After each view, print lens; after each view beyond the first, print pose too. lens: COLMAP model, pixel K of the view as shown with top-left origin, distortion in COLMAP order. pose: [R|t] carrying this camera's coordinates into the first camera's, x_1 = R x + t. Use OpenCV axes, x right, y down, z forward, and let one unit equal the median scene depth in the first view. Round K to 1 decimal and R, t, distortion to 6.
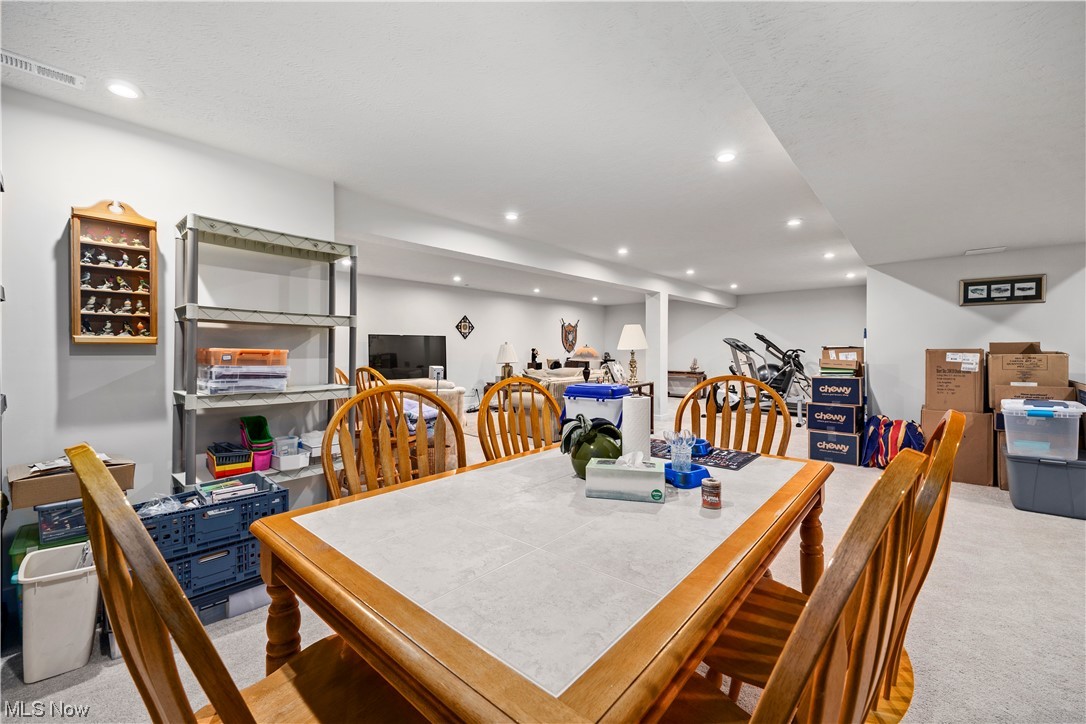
lens RADIAL K [[435.9, 0, 544.4], [0, 435.9, 353.3], [0, 0, 1]] dist [-0.000728, 0.000014]
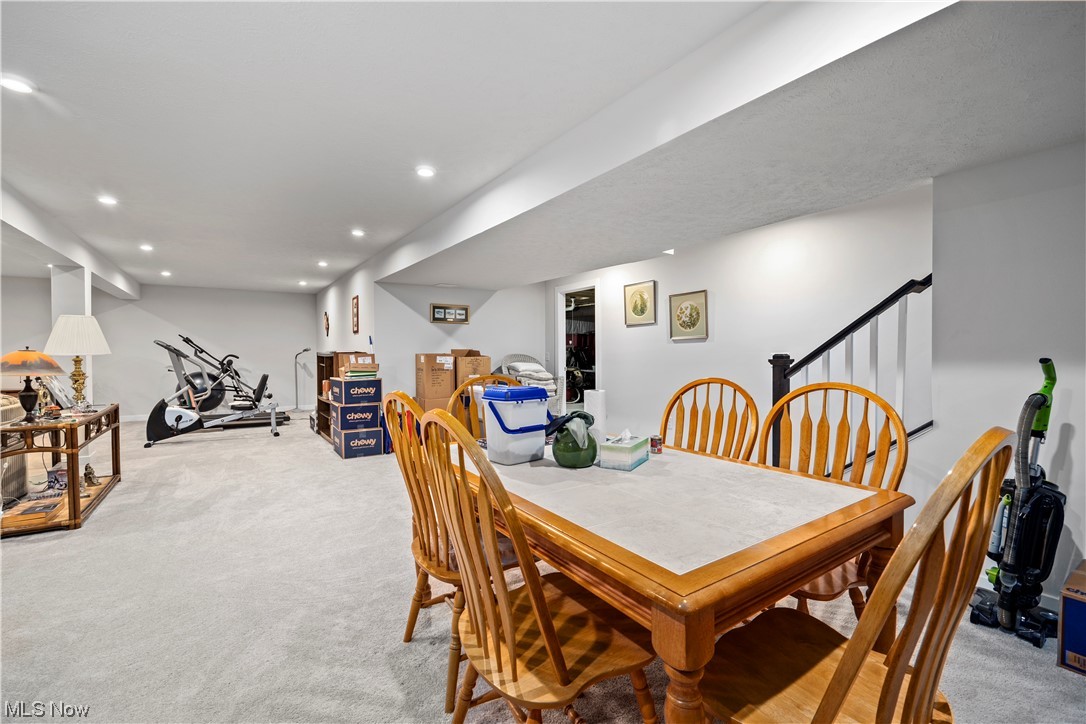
lens RADIAL K [[467.8, 0, 543.0], [0, 467.8, 362.0], [0, 0, 1]] dist [-0.017010, 0.000185]
pose [[0.259121, -0.016492, 0.965704, -0.211963], [0.011769, 0.999834, 0.013917, -0.000045], [-0.965773, 0.007760, 0.259272, 0.153077]]
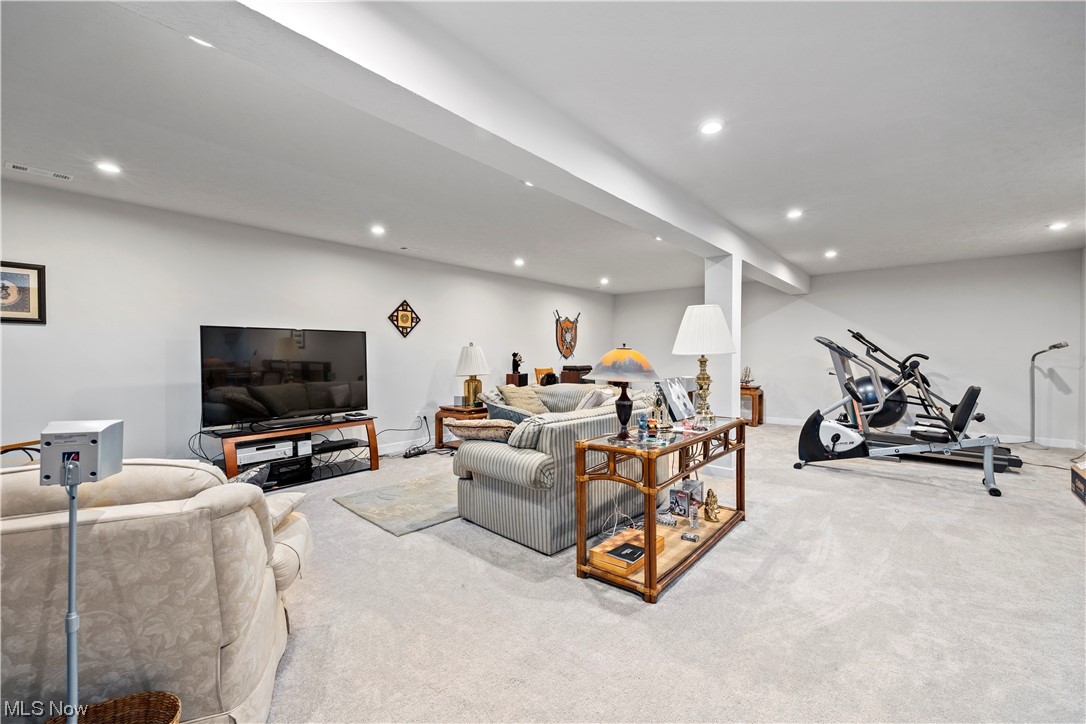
lens RADIAL K [[460.7, 0, 547.6], [0, 460.7, 360.7], [0, 0, 1]] dist [0.012226, 0.000059]
pose [[0.999443, -0.000018, 0.033375, 0.001769], [-0.000150, 0.999987, 0.005042, -0.003108], [-0.033374, -0.005044, 0.999430, 0.379782]]
